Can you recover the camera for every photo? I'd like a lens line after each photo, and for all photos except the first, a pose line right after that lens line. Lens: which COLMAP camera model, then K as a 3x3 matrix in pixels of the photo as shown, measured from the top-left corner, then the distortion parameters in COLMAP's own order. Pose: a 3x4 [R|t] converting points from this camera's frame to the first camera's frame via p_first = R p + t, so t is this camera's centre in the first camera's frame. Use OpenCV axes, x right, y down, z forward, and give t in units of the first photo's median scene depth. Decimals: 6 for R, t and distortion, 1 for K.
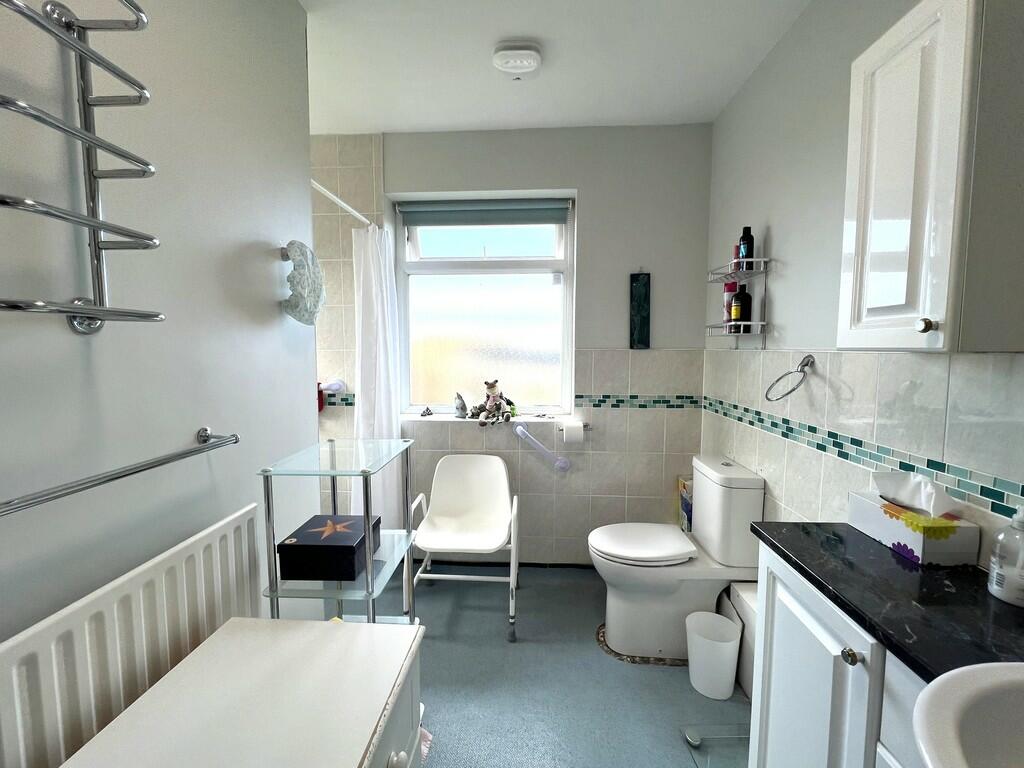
lens RADIAL K [[415.9, 0, 518.3], [0, 415.9, 381.3], [0, 0, 1]] dist [0.000958, -0.000064]
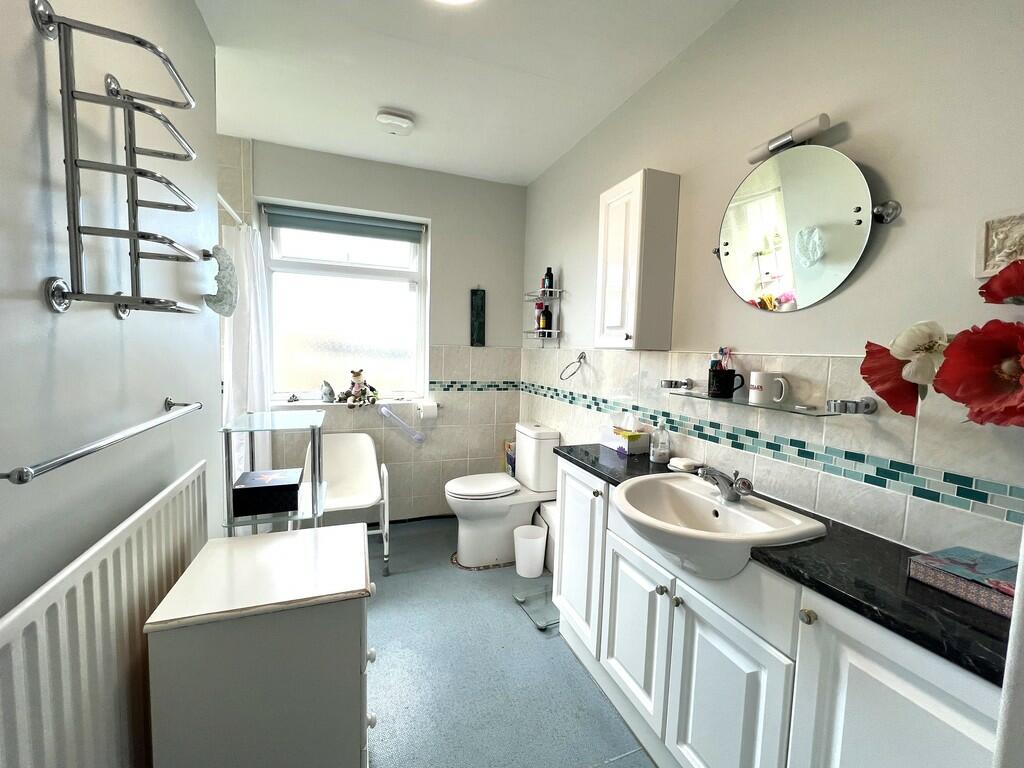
lens RADIAL K [[412.2, 0, 509.0], [0, 412.2, 381.7], [0, 0, 1]] dist [0.000860, 0.000101]
pose [[0.914464, -0.005729, 0.404626, -0.181431], [0.004506, 0.999982, 0.003974, 0.036473], [-0.404641, -0.001811, 0.914474, -0.294809]]
